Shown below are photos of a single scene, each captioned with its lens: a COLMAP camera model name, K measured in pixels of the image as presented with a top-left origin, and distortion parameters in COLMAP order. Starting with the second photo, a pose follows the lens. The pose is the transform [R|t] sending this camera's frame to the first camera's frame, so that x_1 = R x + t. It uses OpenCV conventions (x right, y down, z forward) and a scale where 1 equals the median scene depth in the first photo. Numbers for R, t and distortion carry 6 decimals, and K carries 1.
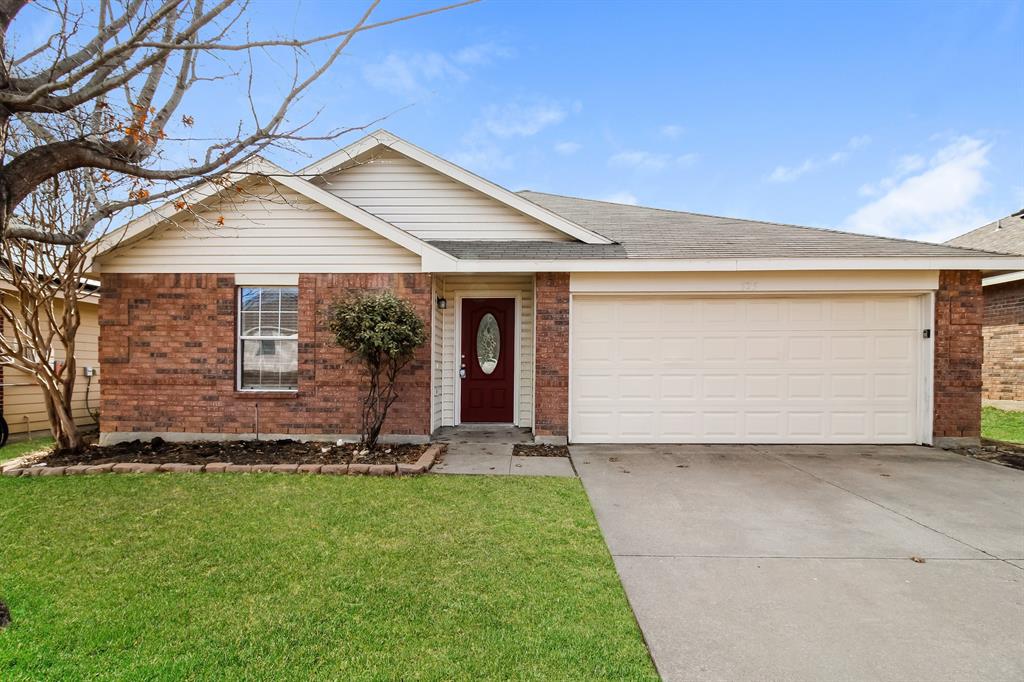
lens RADIAL K [[499.2, 0, 512.0], [0, 499.2, 341.0], [0, 0, 1]] dist [-0.002488, -0.000255]
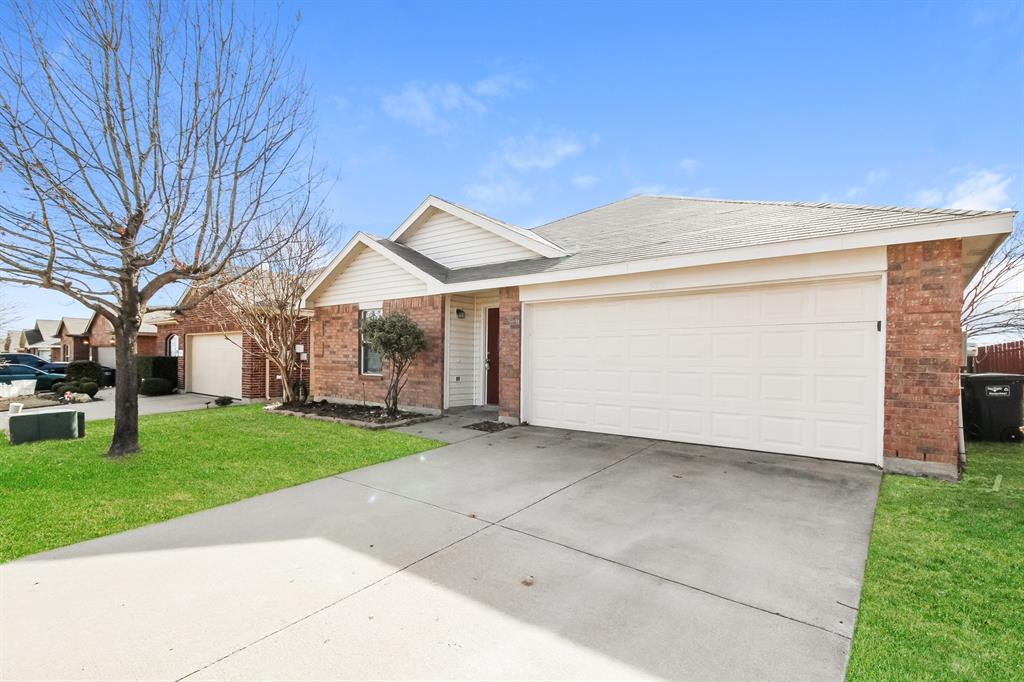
lens RADIAL K [[476.3, 0, 510.1], [0, 476.3, 335.3], [0, 0, 1]] dist [0.000877, -0.000048]
pose [[0.804221, -0.021517, -0.593940, 0.794975], [0.021491, 0.999744, -0.007118, -0.007367], [0.593941, -0.007040, 0.804478, 0.037079]]
